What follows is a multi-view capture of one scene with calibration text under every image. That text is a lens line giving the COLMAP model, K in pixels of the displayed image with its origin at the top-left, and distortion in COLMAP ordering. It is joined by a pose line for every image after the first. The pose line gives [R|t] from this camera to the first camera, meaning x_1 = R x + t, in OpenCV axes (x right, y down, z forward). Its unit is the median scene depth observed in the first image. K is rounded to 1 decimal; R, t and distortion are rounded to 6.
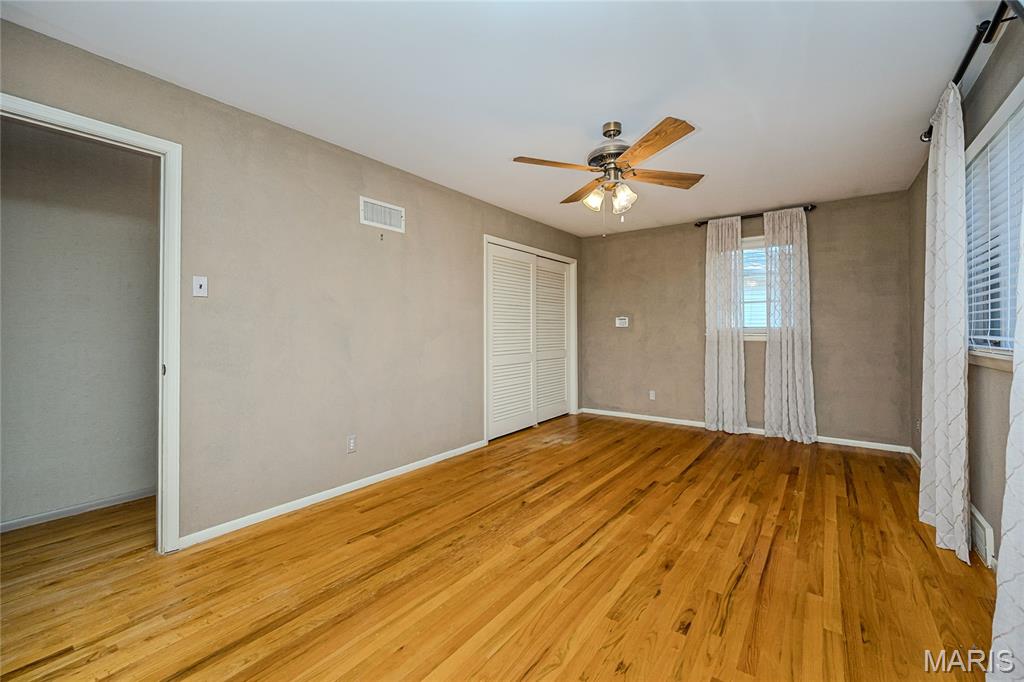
lens RADIAL K [[400.6, 0, 505.9], [0, 400.6, 327.5], [0, 0, 1]] dist [0.000314, 0.000256]
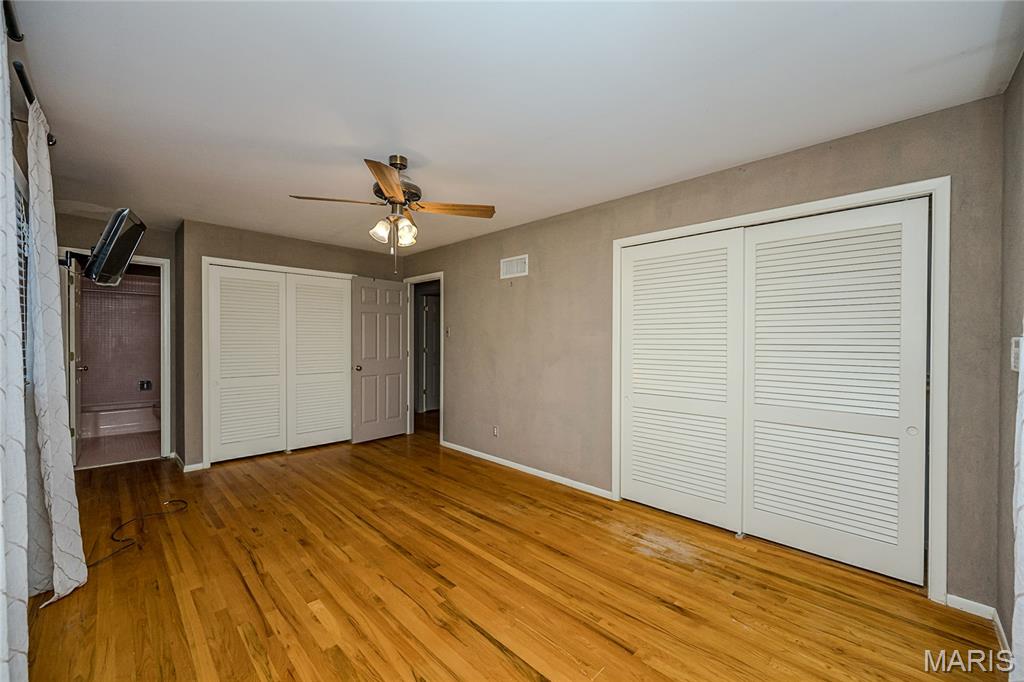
lens RADIAL K [[413.1, 0, 510.7], [0, 413.1, 343.9], [0, 0, 1]] dist [0.001116, 0.000045]
pose [[-0.119342, 0.009025, -0.992812, 1.166886], [0.003419, 0.999956, 0.008679, -0.045824], [0.992847, -0.002359, -0.119368, 1.291889]]
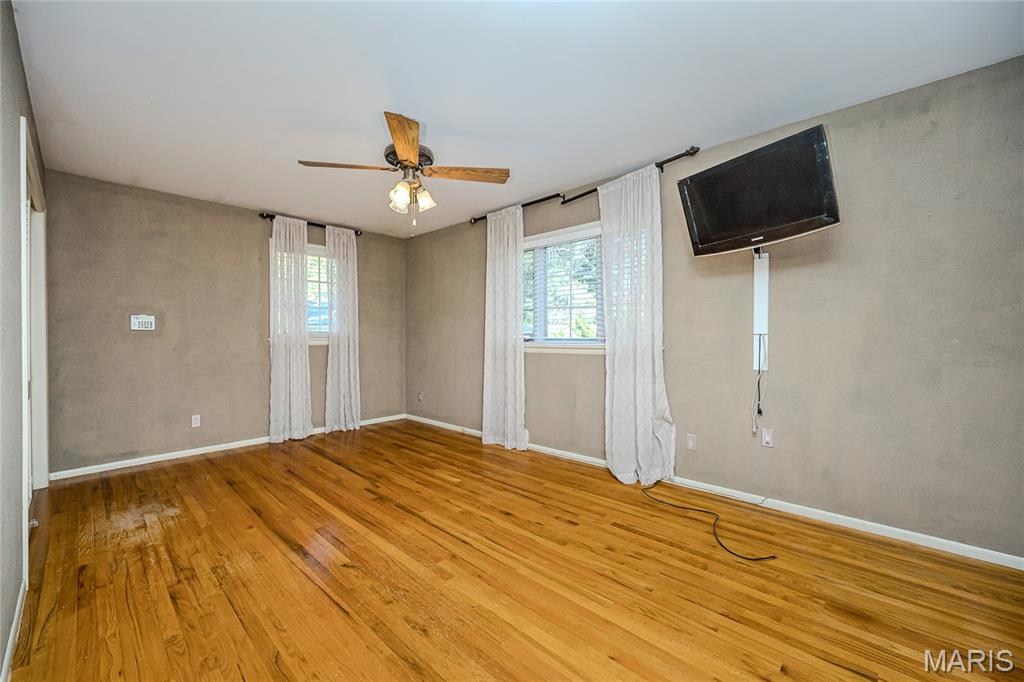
lens RADIAL K [[427.4, 0, 512.0], [0, 427.4, 341.0], [0, 0, 1]] dist [0.000967, -0.000065]
pose [[0.098866, -0.012478, 0.995023, -0.681663], [-0.005417, 0.999900, 0.013077, 0.008309], [-0.995086, -0.006683, 0.098789, 0.594307]]
